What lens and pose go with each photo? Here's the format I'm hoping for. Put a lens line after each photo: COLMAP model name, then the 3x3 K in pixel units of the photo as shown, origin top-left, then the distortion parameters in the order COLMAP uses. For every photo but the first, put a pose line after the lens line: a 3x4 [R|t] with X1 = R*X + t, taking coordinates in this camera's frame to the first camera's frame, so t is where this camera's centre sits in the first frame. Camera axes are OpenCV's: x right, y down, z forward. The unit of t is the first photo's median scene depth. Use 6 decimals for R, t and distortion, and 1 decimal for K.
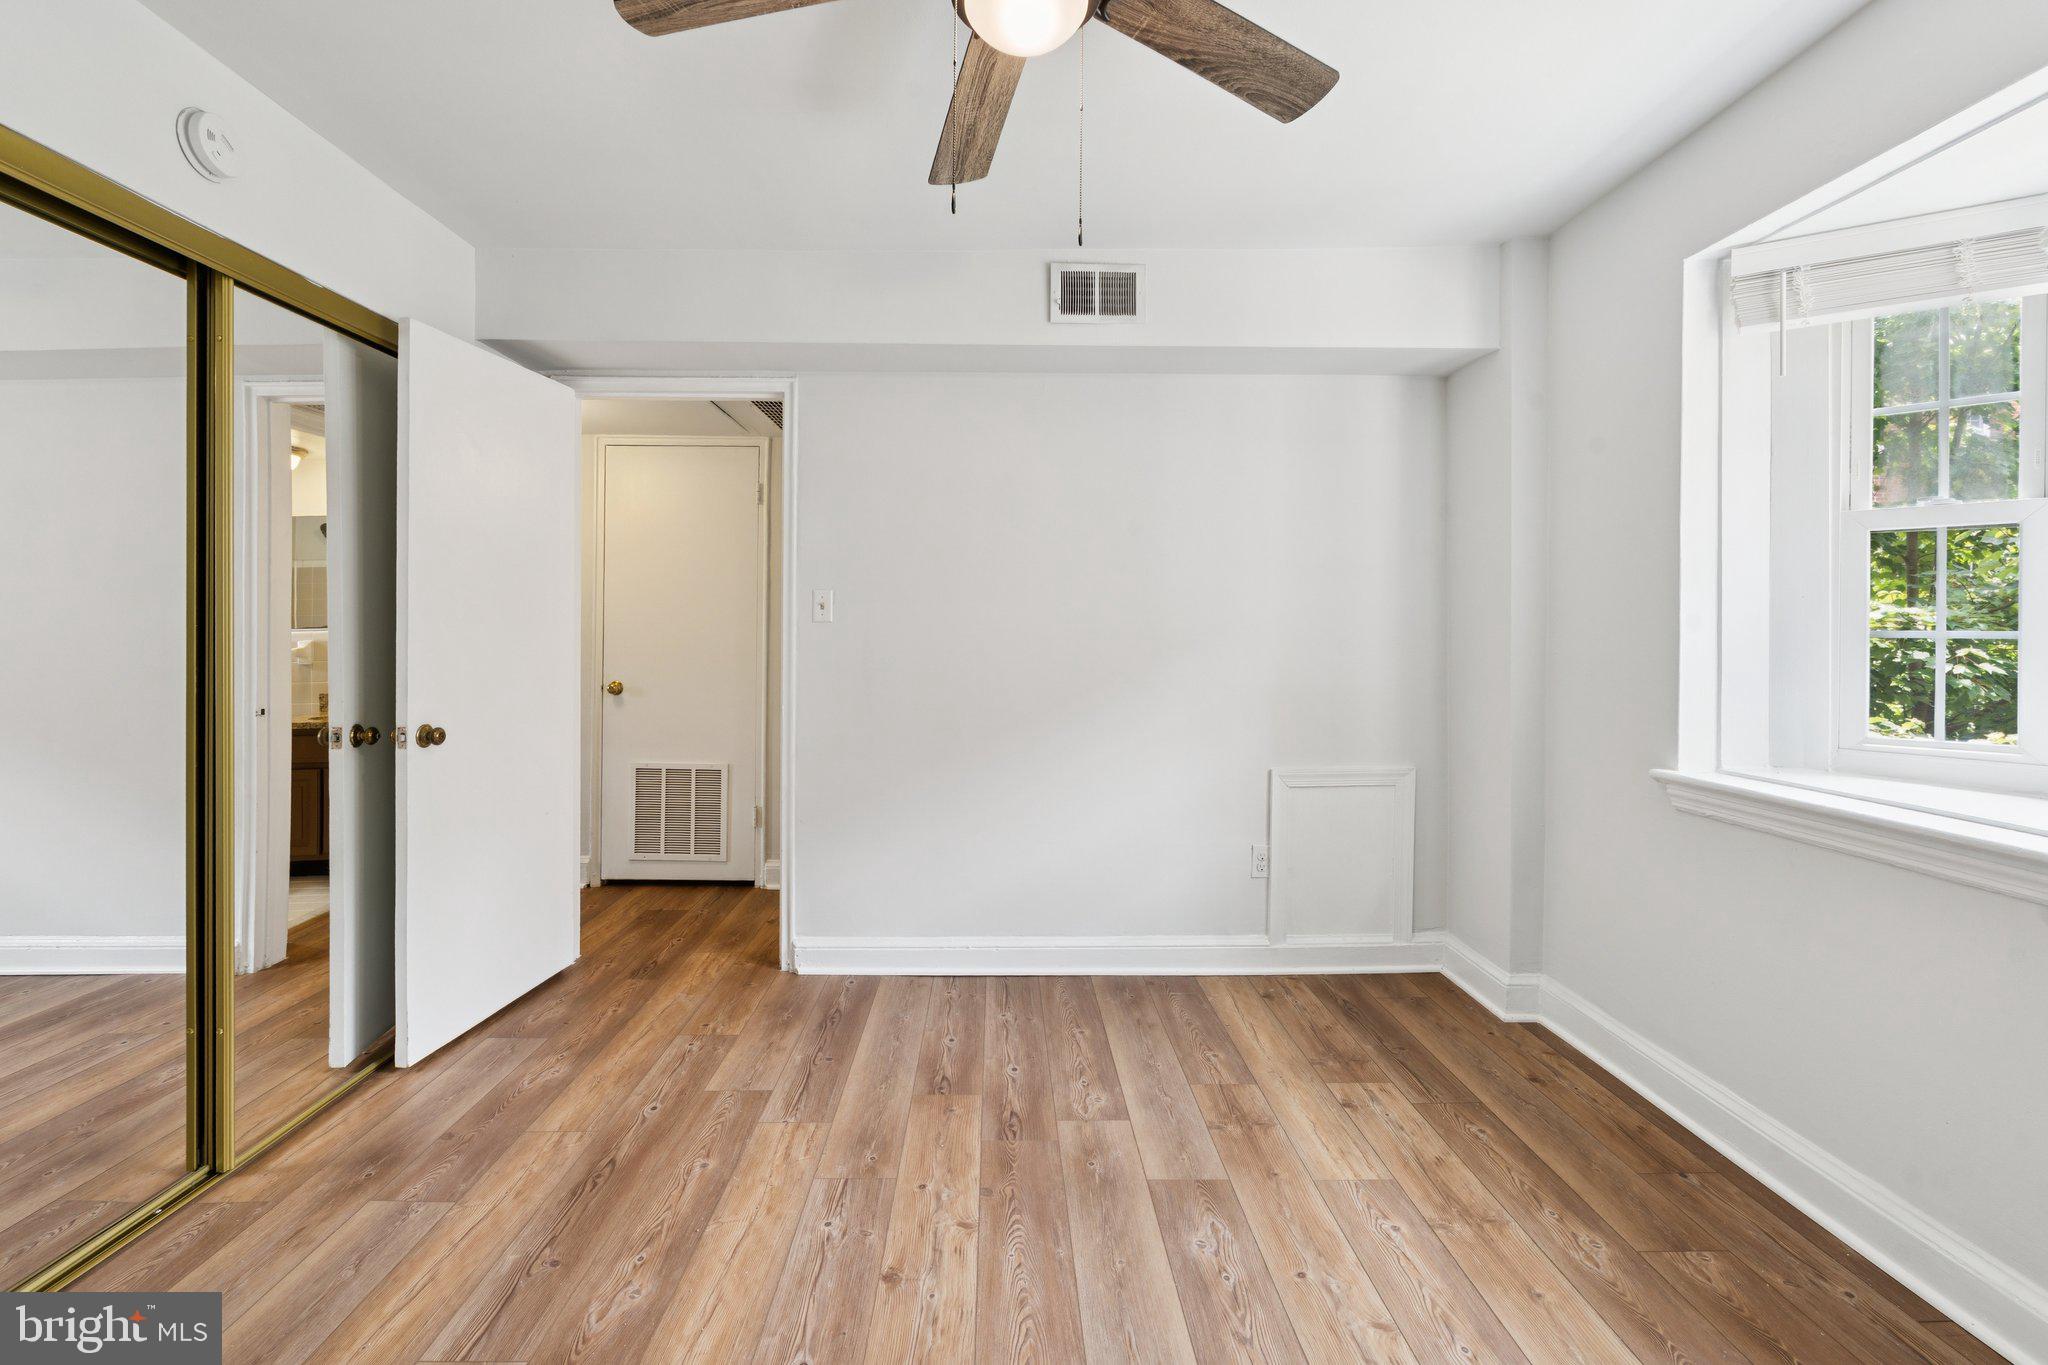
lens RADIAL K [[925.6, 0, 1005.6], [0, 925.6, 635.8], [0, 0, 1]] dist [-0.004021, 0.000489]
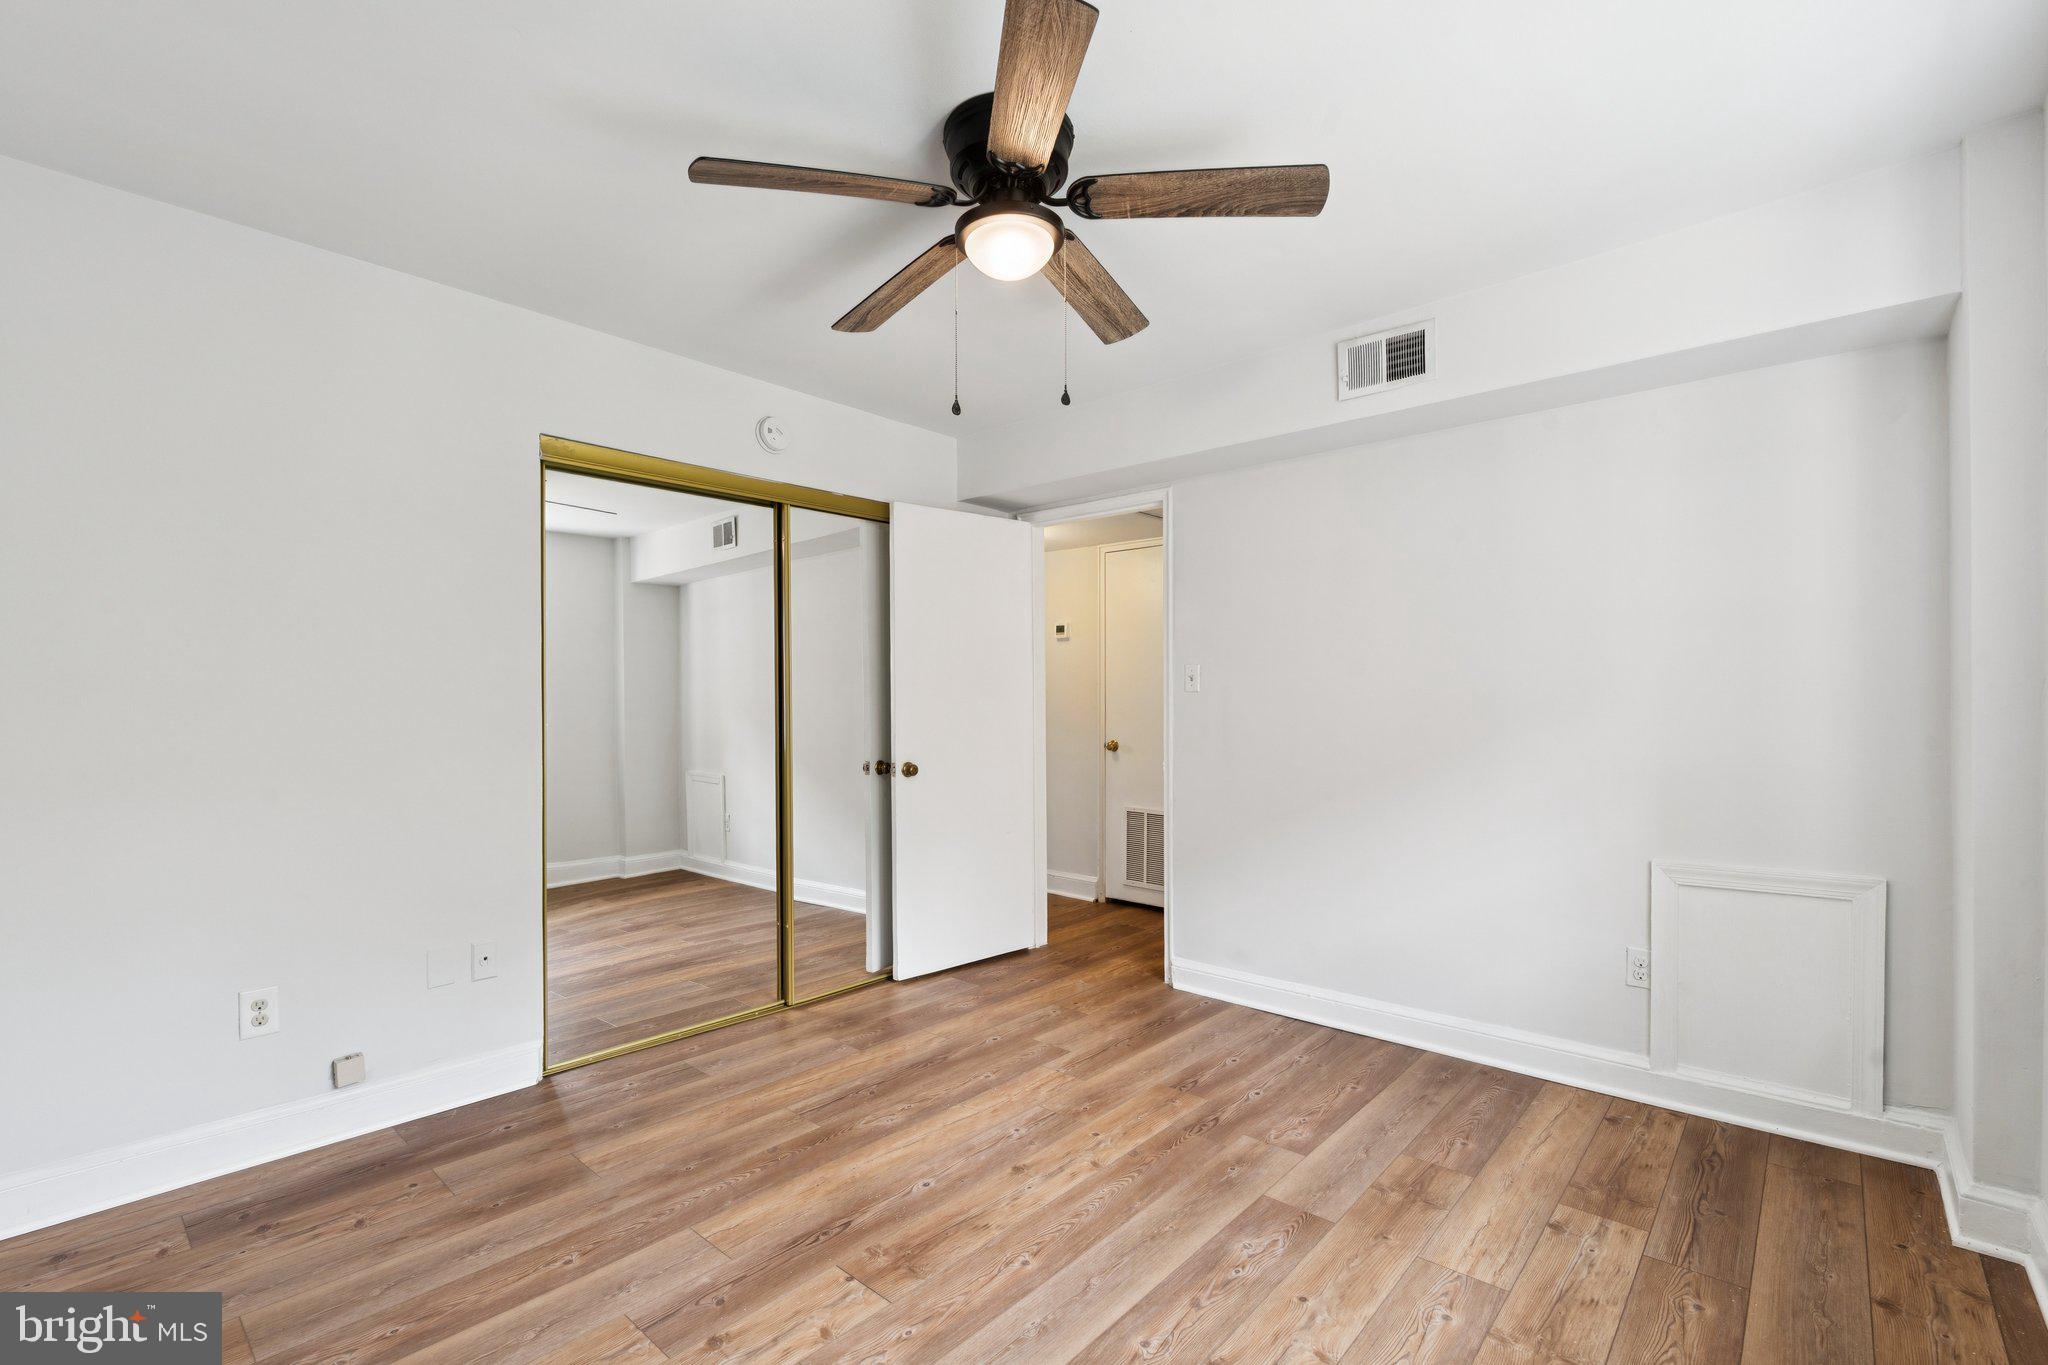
lens RADIAL K [[915.5, 0, 1016.6], [0, 915.5, 711.3], [0, 0, 1]] dist [-0.001169, 0.000223]
pose [[0.734872, 0.002119, -0.678202, 0.562786], [0.003425, 0.999971, 0.006835, 0.001130], [0.678197, -0.007345, 0.734844, -0.000881]]
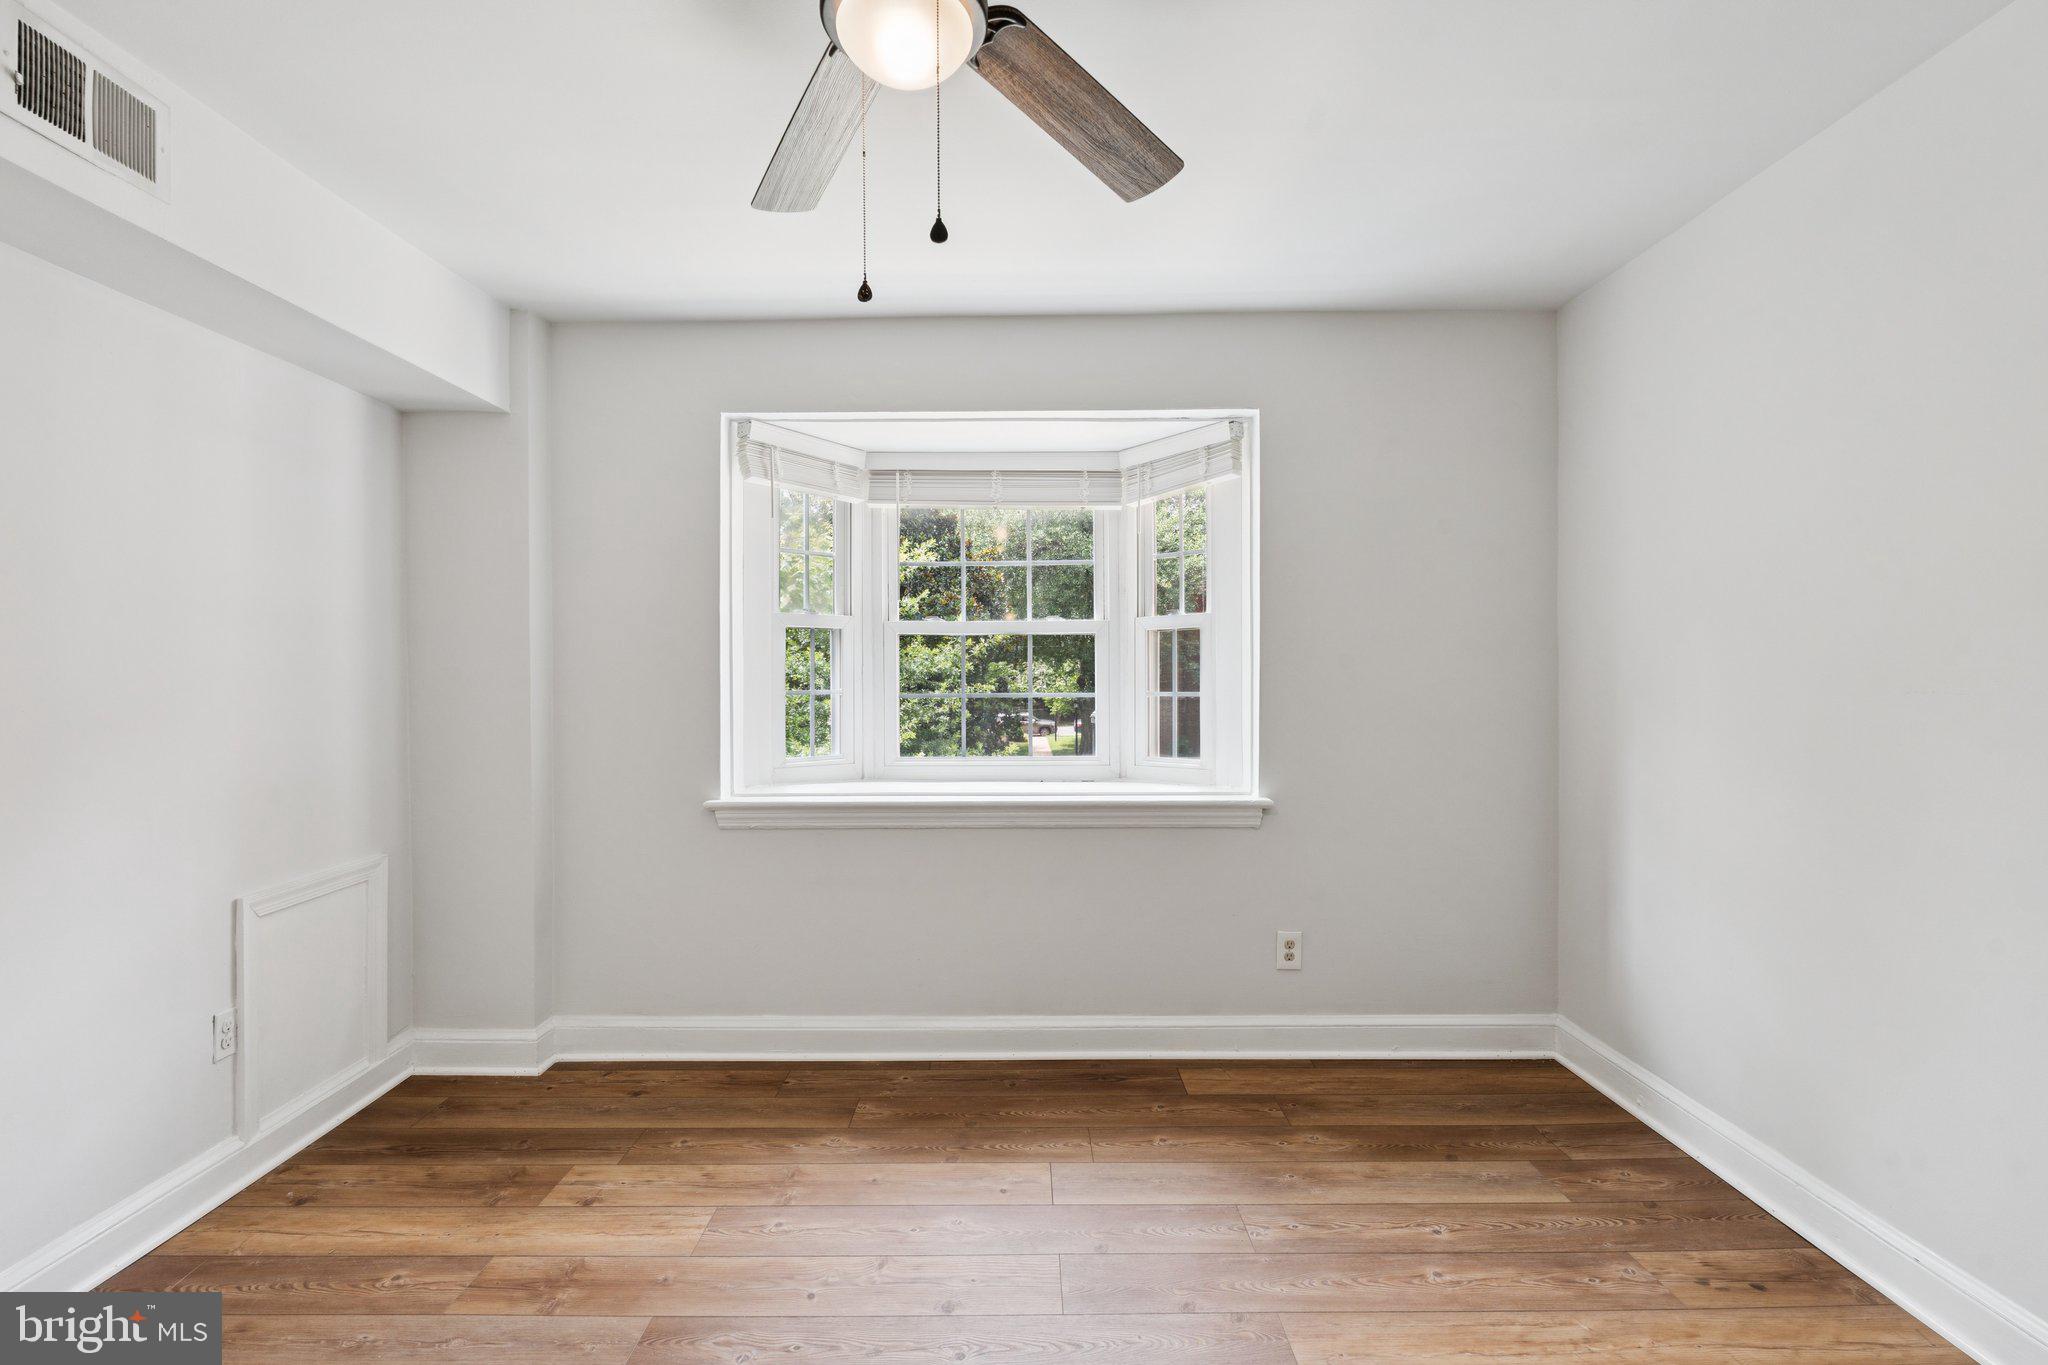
lens RADIAL K [[897.7, 0, 1024.2], [0, 897.7, 688.1], [0, 0, 1]] dist [-0.006276, 0.000004]
pose [[0.009339, -0.021324, 0.999729, -0.510254], [0.009418, 0.999730, 0.021236, -0.033510], [-0.999912, 0.009217, 0.009537, 0.517449]]
